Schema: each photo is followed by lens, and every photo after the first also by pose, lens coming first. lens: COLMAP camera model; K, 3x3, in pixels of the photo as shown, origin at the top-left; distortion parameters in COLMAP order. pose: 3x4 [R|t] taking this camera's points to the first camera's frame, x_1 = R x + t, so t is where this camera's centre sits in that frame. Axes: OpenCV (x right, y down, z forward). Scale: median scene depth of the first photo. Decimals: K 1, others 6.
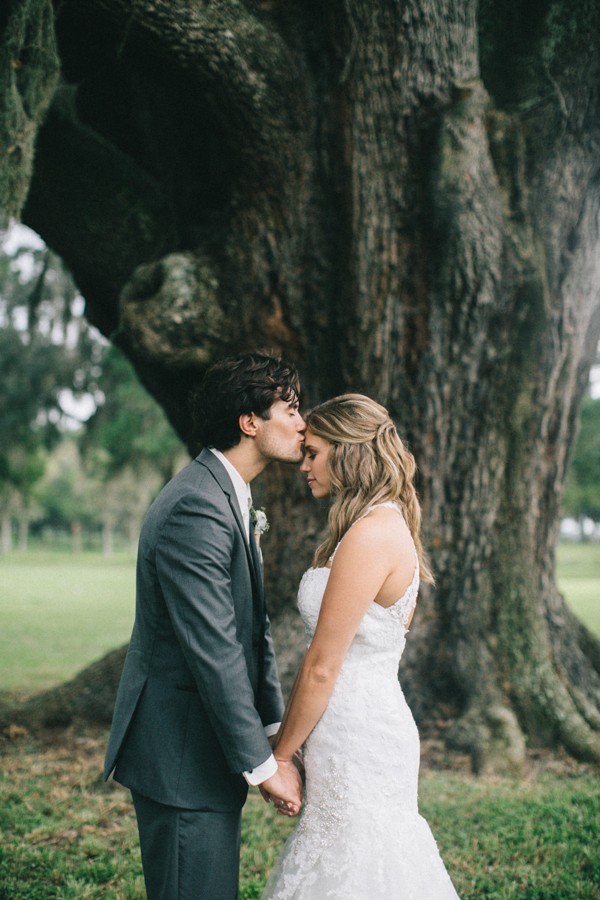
lens RADIAL K [[1475.3, 0, 300.0], [0, 1475.3, 450.0], [0, 0, 1]] dist [-0.135725, 0.060691]
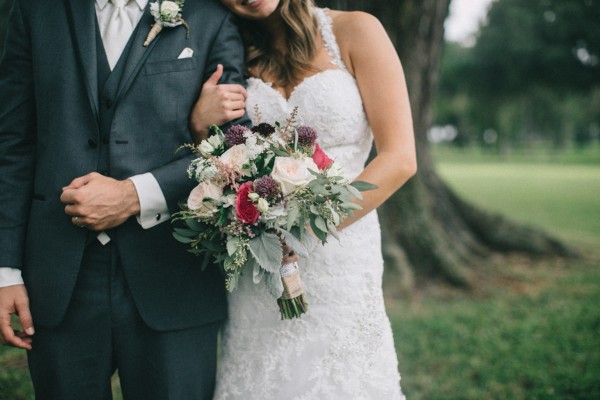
lens RADIAL K [[983.6, 0, 300.0], [0, 983.6, 200.0], [0, 0, 1]] dist [-0.135725, 0.060691]
pose [[0.997954, -0.004927, 0.063749, 0.002265], [-0.002856, 0.992597, 0.121418, 0.030887], [-0.063875, -0.121352, 0.990552, 0.156055]]
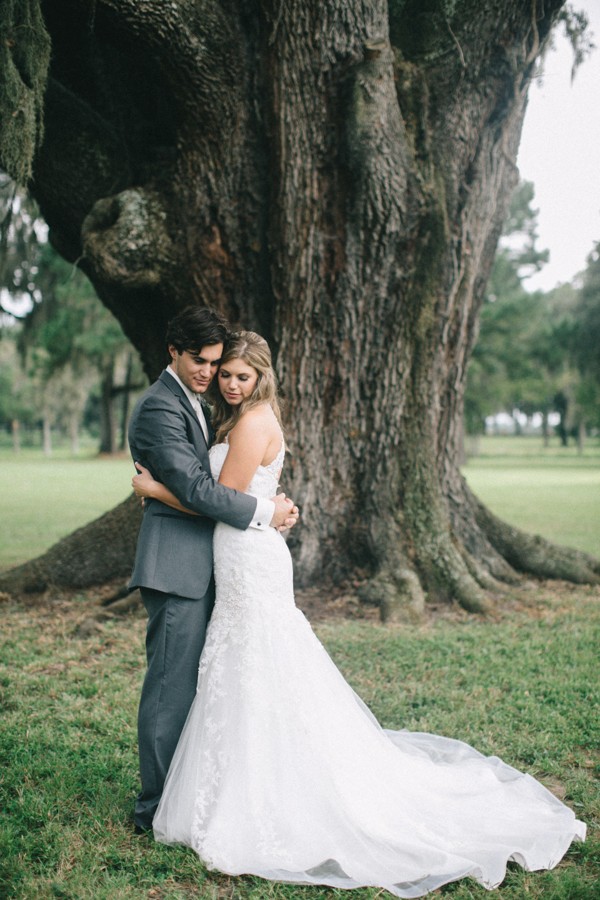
lens RADIAL K [[1475.3, 0, 300.0], [0, 1475.3, 450.0], [0, 0, 1]] dist [-0.135725, 0.060691]
pose [[0.999061, -0.009837, 0.042199, -0.000402], [0.006799, 0.997414, 0.071546, -0.009577], [-0.042794, -0.071191, 0.996544, -0.188032]]
